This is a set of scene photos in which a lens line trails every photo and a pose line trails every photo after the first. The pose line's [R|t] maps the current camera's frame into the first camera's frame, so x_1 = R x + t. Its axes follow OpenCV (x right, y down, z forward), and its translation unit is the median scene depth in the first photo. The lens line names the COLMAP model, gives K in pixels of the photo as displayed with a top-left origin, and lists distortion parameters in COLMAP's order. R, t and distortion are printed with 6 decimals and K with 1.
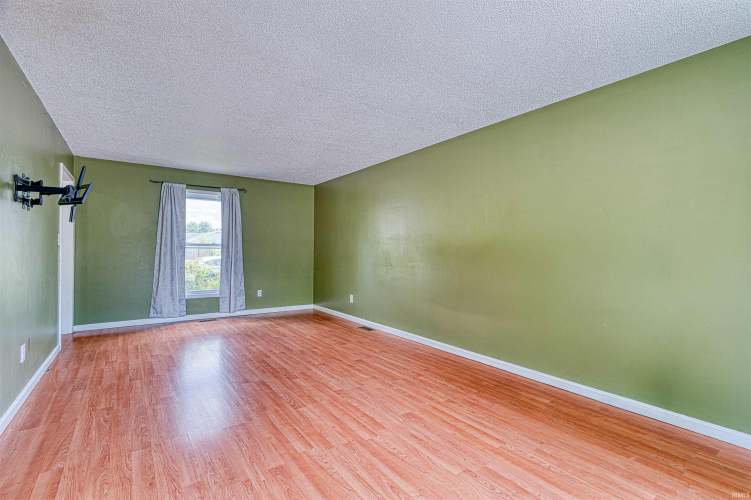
lens RADIAL K [[346.7, 0, 377.5], [0, 346.7, 249.3], [0, 0, 1]] dist [-0.011453, 0.003930]
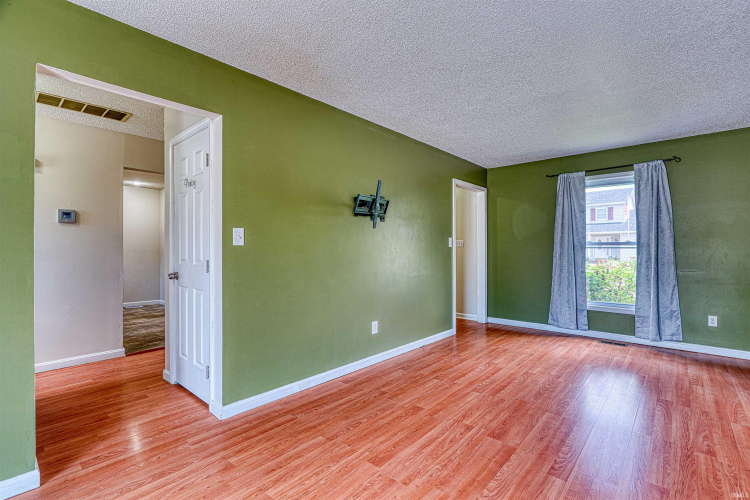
lens RADIAL K [[346.2, 0, 374.0], [0, 346.2, 249.9], [0, 0, 1]] dist [-0.011453, 0.003930]
pose [[0.214088, -0.007528, -0.976785, 0.145762], [0.005815, 0.999962, -0.006432, 0.003012], [0.976797, -0.004303, 0.214124, 0.345742]]
